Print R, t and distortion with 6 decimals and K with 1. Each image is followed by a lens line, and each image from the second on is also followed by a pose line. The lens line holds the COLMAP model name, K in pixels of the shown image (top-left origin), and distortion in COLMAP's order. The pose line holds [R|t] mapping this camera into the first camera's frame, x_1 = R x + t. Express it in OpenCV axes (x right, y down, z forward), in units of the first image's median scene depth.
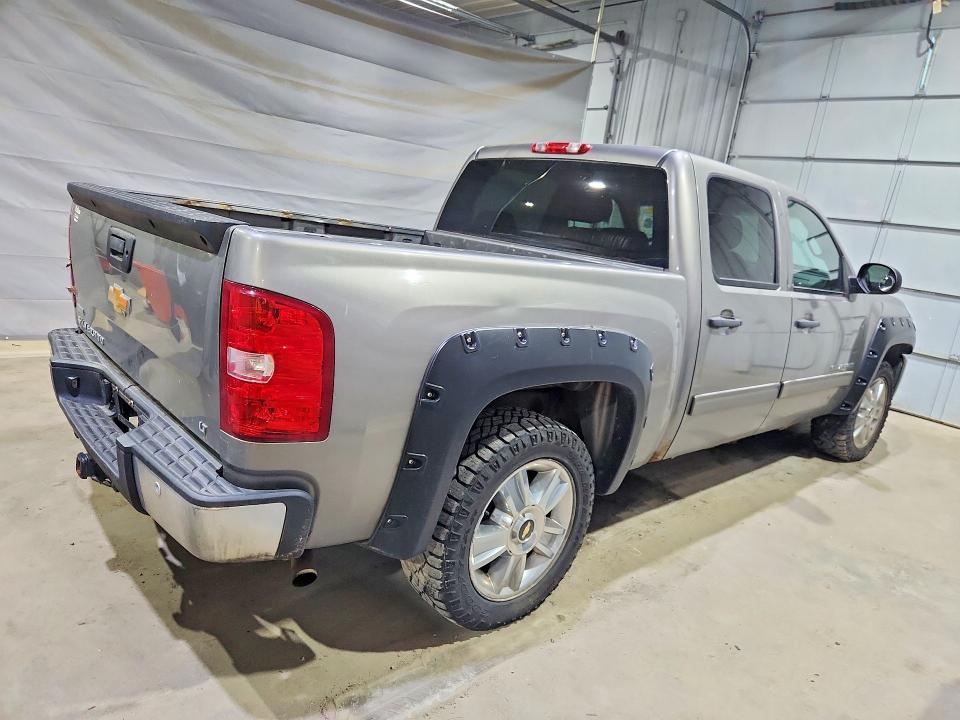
lens RADIAL K [[669.1, 0, 493.0], [0, 669.1, 358.1], [0, 0, 1]] dist [0.025274, -0.000682]
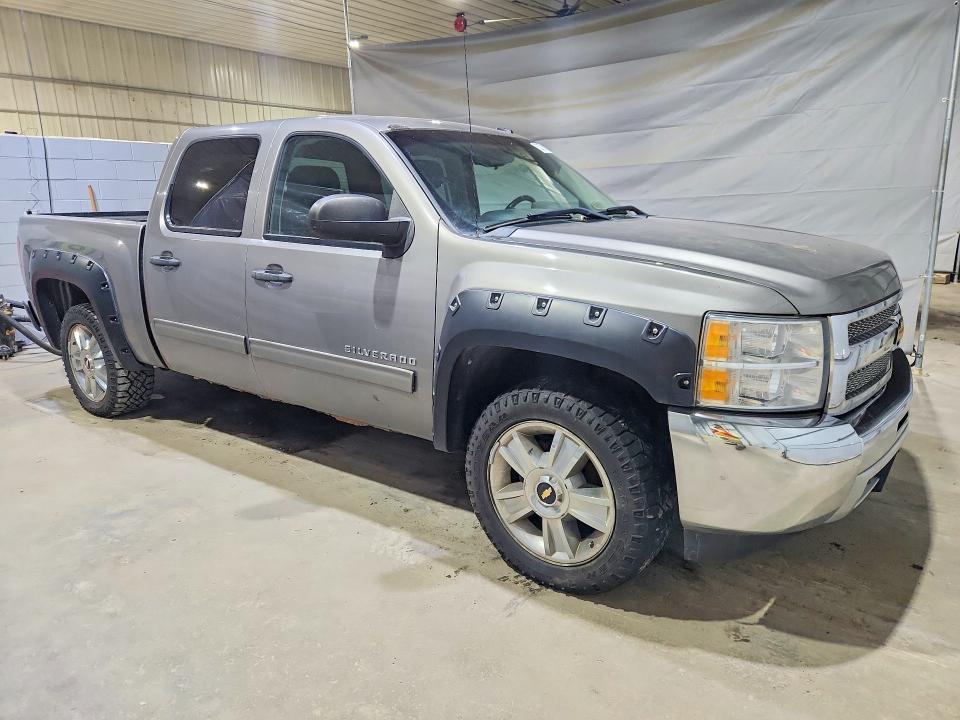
lens RADIAL K [[669.1, 0, 493.0], [0, 669.1, 358.1], [0, 0, 1]] dist [0.025274, -0.000682]
pose [[0.160219, 0.097079, -0.982296, 1.269357], [-0.169676, 0.983048, 0.069478, -0.052925], [0.972389, 0.155541, 0.173975, 1.068775]]
